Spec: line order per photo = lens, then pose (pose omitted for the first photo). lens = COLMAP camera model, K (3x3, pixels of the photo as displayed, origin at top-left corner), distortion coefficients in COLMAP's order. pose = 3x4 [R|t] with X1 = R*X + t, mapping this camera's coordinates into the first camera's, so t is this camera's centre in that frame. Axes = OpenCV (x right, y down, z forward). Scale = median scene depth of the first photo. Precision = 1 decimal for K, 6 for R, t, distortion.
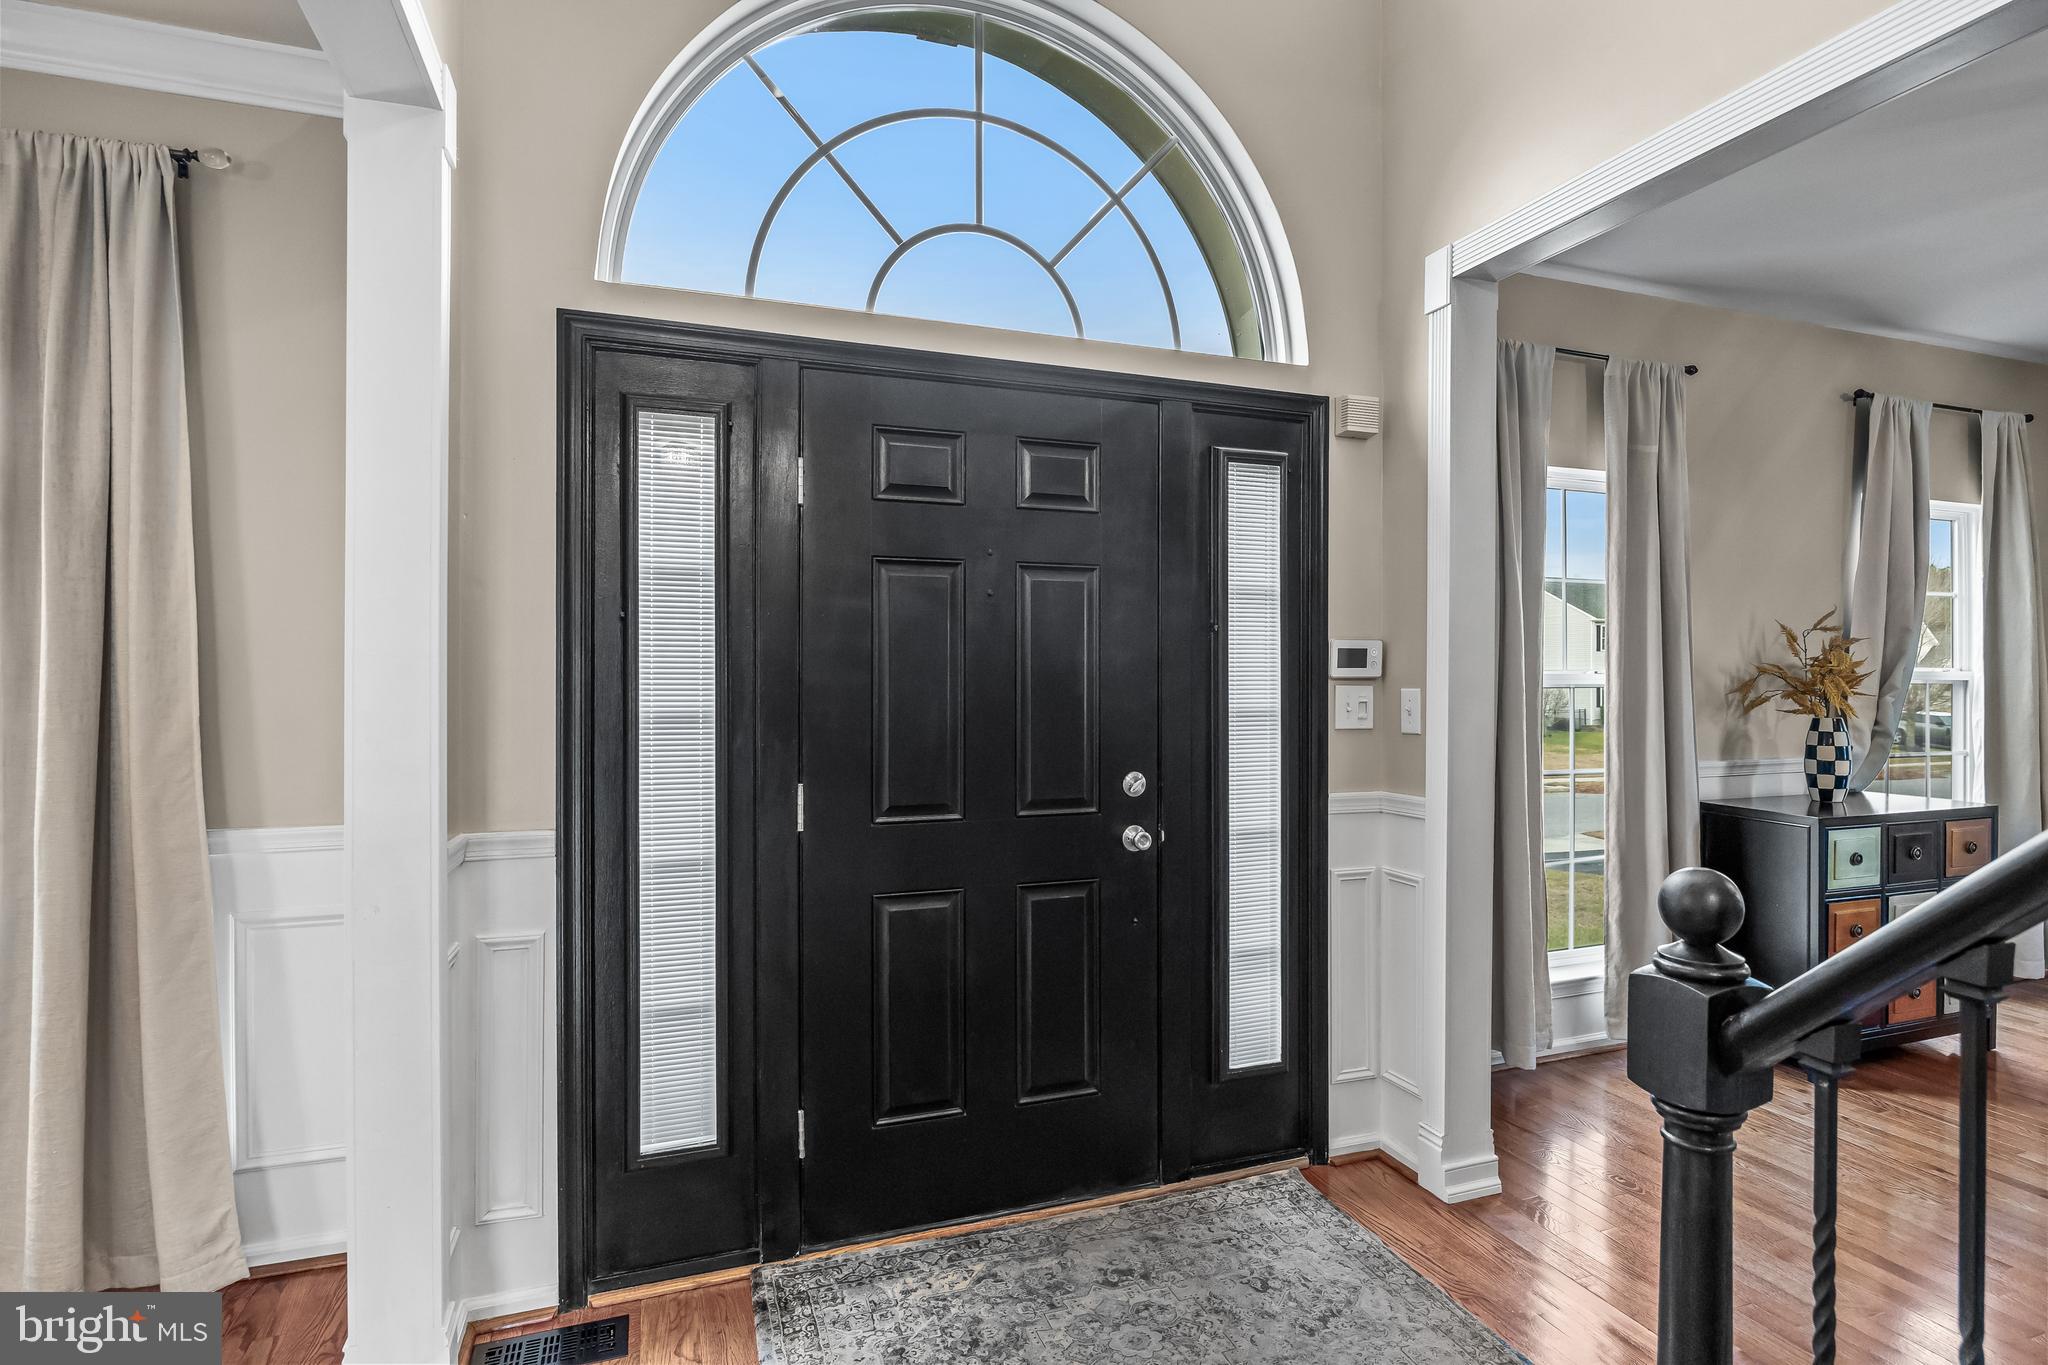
lens RADIAL K [[1051.7, 0, 1029.4], [0, 1051.7, 686.4], [0, 0, 1]] dist [-0.005204, -0.001813]
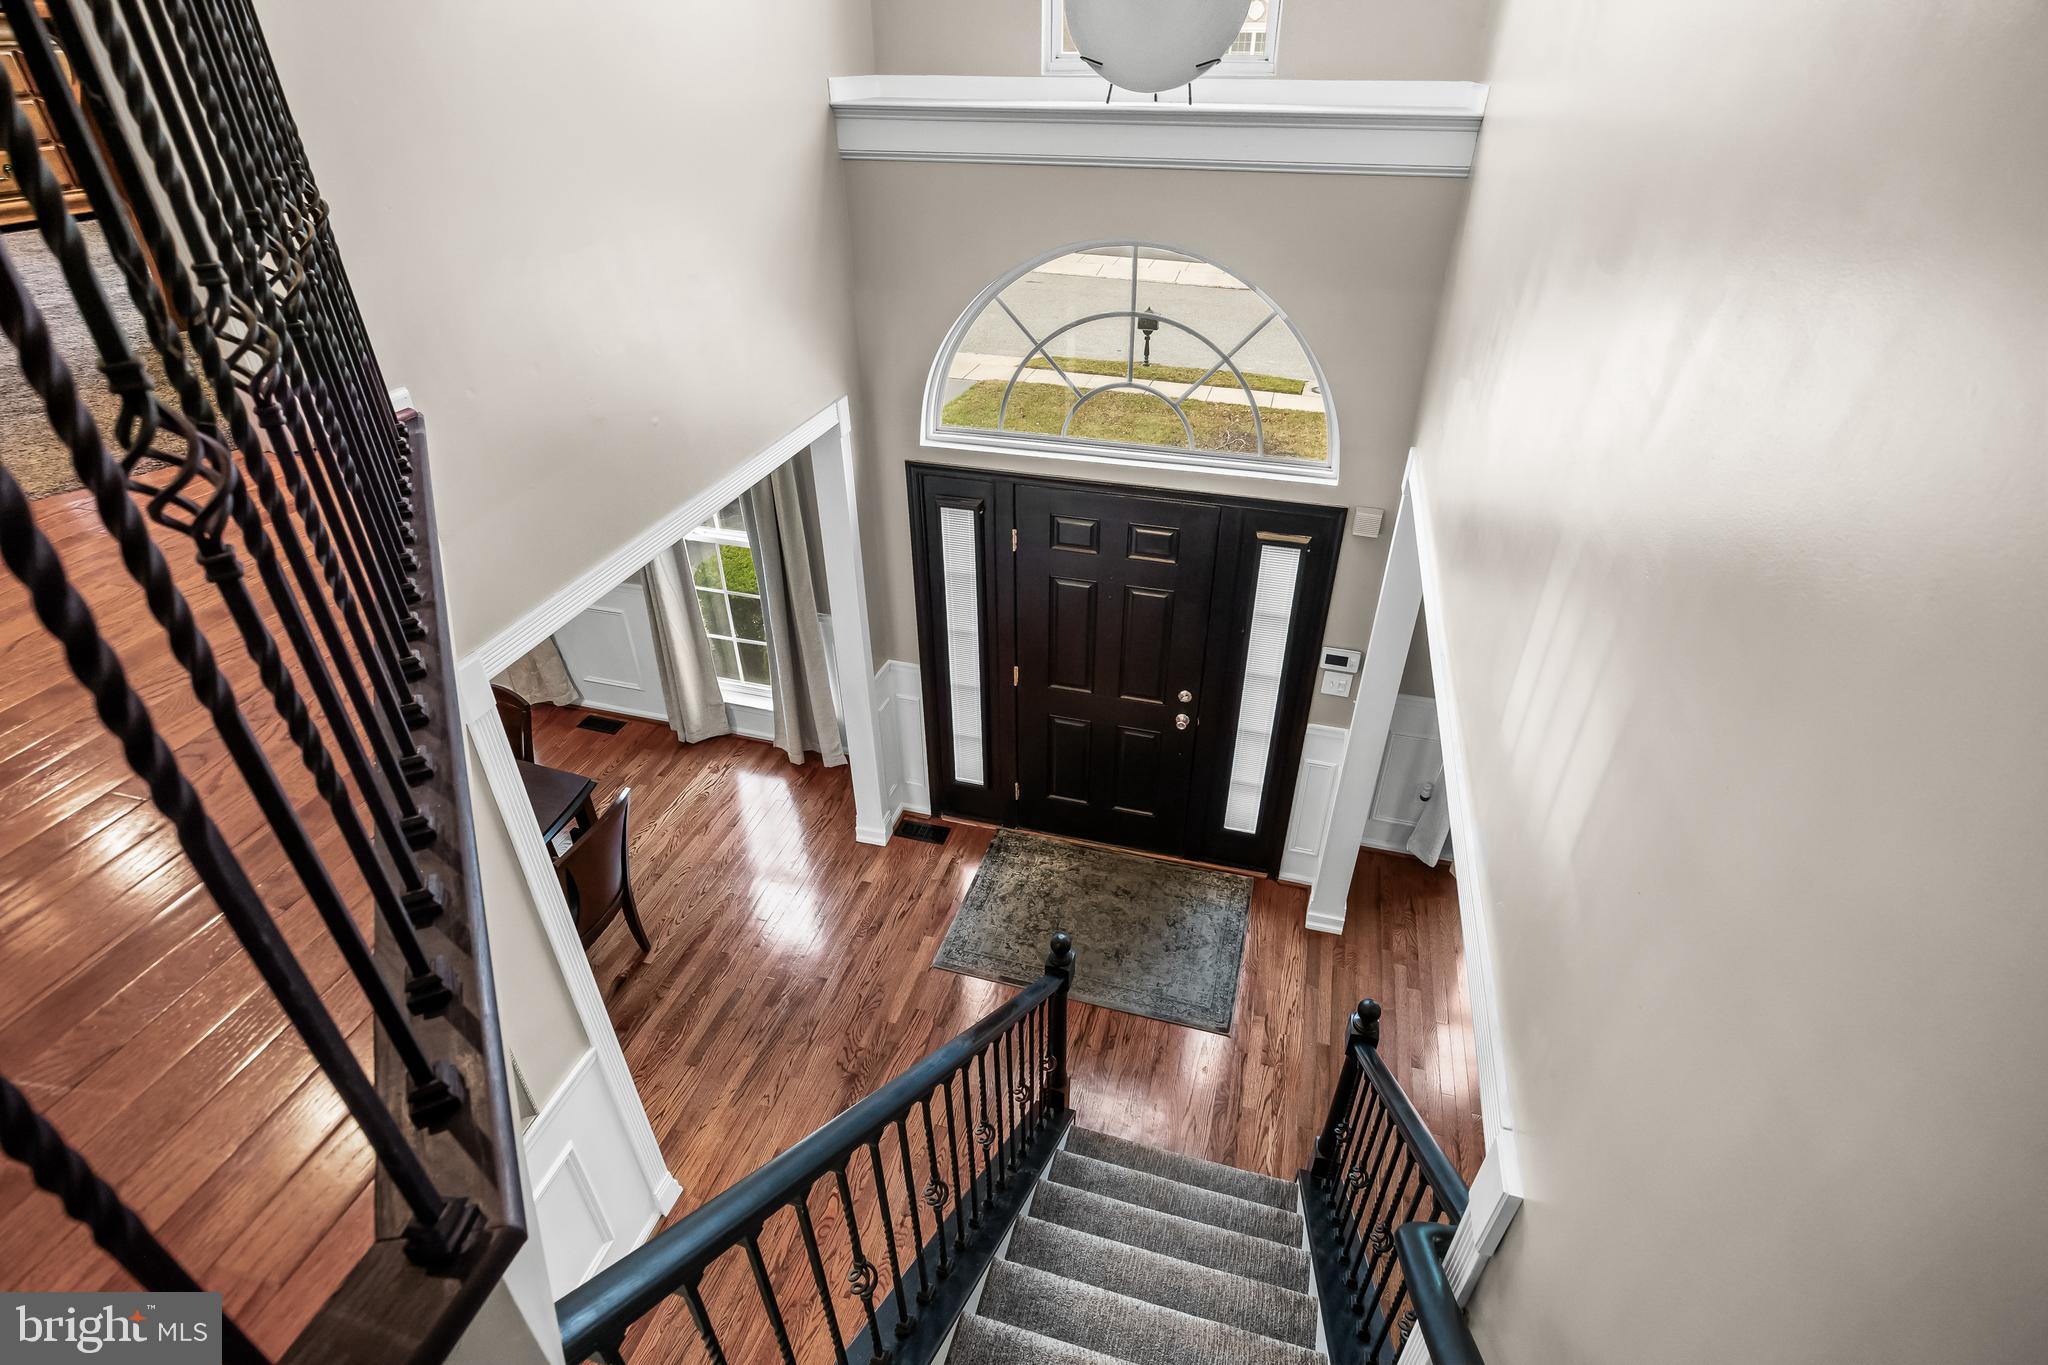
lens RADIAL K [[1002.0, 0, 1015.2], [0, 1002.0, 679.3], [0, 0, 1]] dist [0.000192, 0.000214]
pose [[0.806701, 0.319695, -0.497020, 0.829881], [0.009088, 0.834227, 0.551346, -1.038847], [0.590890, -0.449288, 0.670066, -0.407518]]
